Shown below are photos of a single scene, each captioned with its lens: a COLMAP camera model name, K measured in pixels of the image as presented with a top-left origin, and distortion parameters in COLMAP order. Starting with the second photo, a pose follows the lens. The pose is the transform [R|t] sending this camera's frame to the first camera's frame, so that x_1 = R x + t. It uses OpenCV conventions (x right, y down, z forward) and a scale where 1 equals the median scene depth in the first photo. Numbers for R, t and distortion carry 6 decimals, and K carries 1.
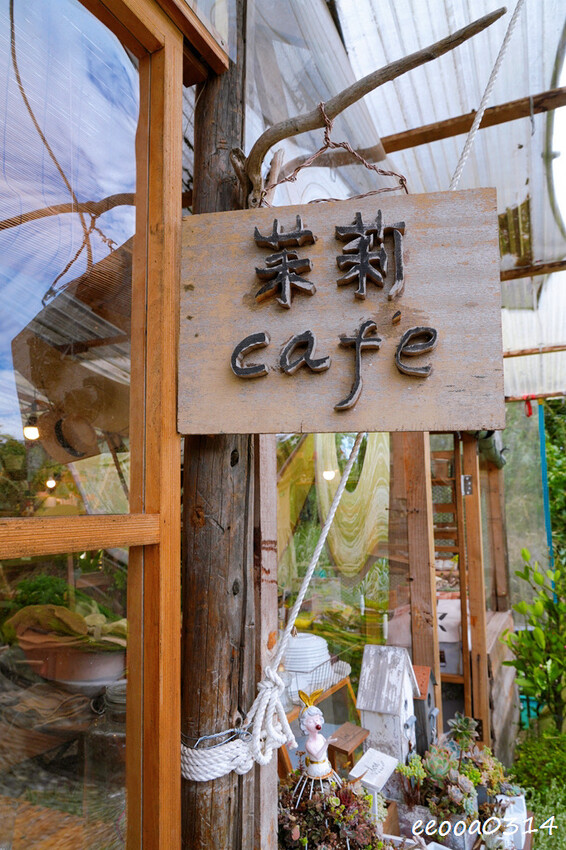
lens RADIAL K [[565.1, 0, 281.9], [0, 565.1, 431.9], [0, 0, 1]] dist [-0.012156, -0.001200]
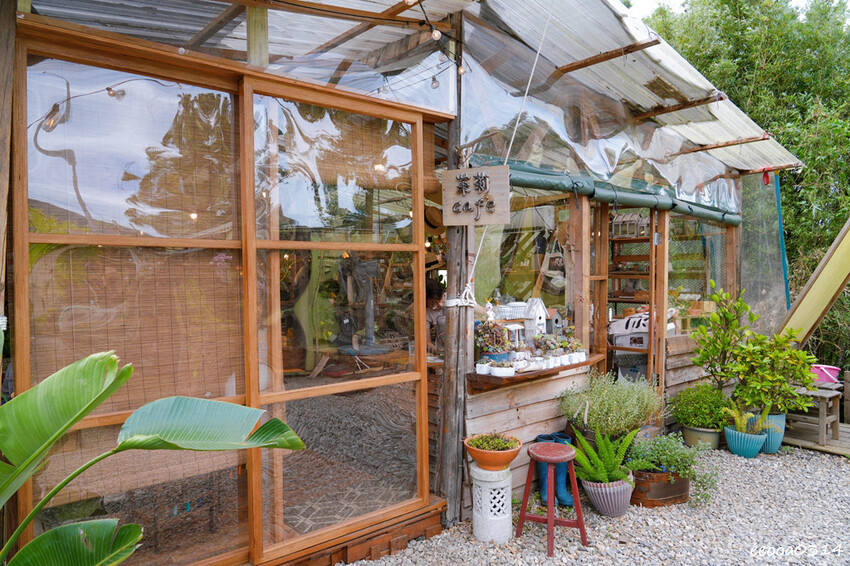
lens RADIAL K [[565.1, 0, 425.0], [0, 565.1, 283.0], [0, 0, 1]] dist [-0.012156, -0.001200]
pose [[0.918434, 0.013457, -0.395345, 1.368845], [0.049632, 0.987603, 0.148917, -0.211911], [0.392448, -0.156392, 0.906381, -2.922115]]
